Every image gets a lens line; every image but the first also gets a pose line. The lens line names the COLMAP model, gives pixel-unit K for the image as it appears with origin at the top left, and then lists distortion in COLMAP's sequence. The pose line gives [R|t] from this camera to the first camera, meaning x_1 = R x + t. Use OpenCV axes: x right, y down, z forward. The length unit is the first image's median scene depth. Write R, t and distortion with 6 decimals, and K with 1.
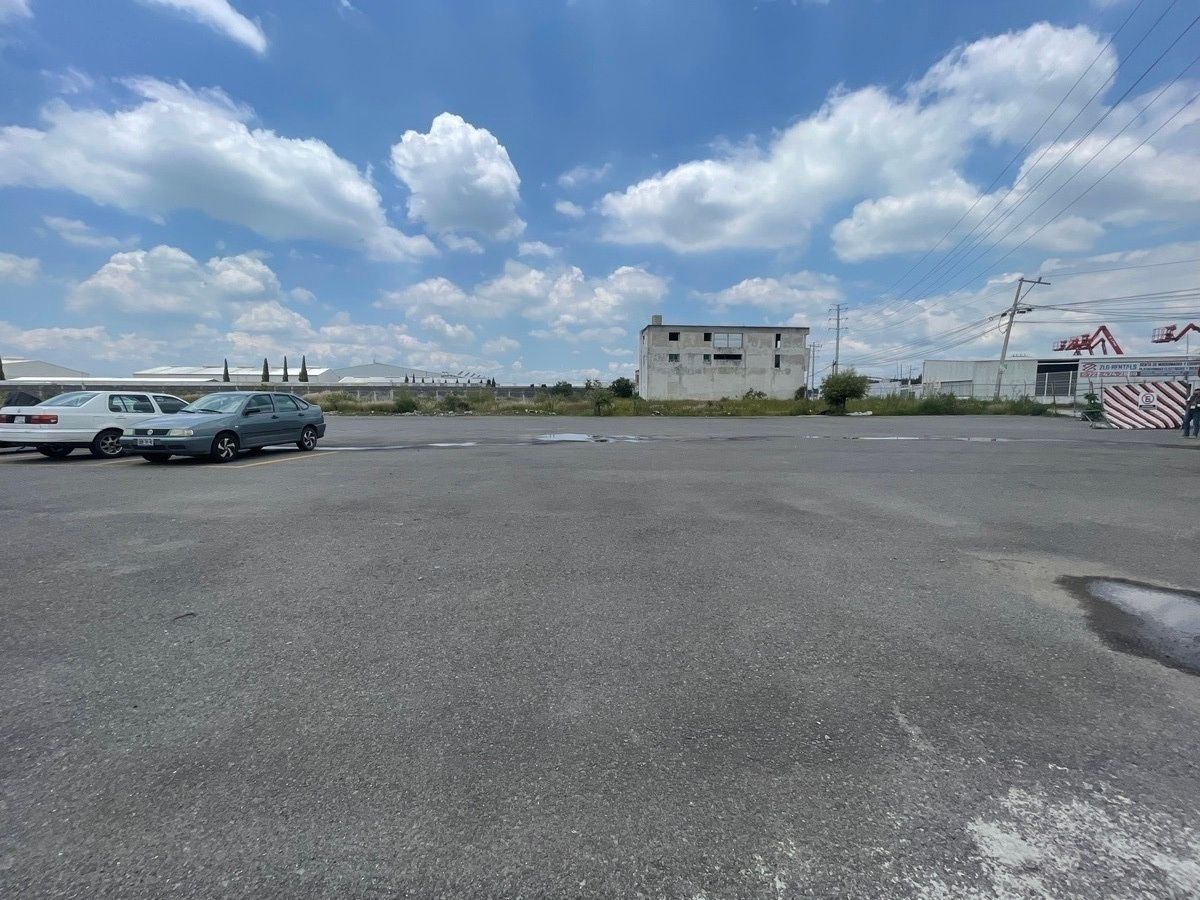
lens RADIAL K [[480.6, 0, 603.4], [0, 480.6, 453.0], [0, 0, 1]] dist [-0.000608, -0.000820]
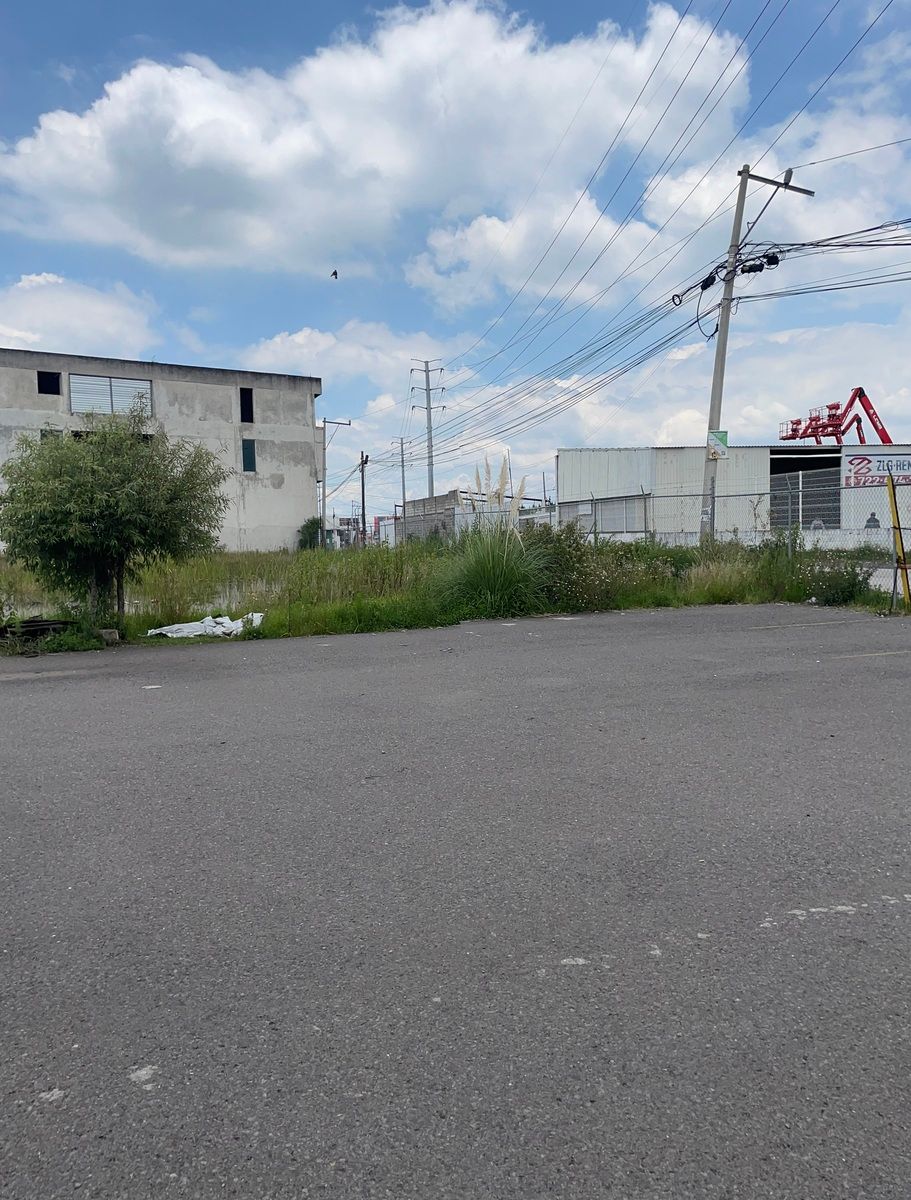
lens RADIAL K [[911.4, 0, 458.3], [0, 911.4, 602.1], [0, 0, 1]] dist [0.031990, -0.012166]
pose [[0.902381, -0.041029, 0.428982, 0.193737], [0.063792, 0.997208, -0.038813, -0.028305], [-0.426192, 0.062390, 0.902479, 0.249874]]
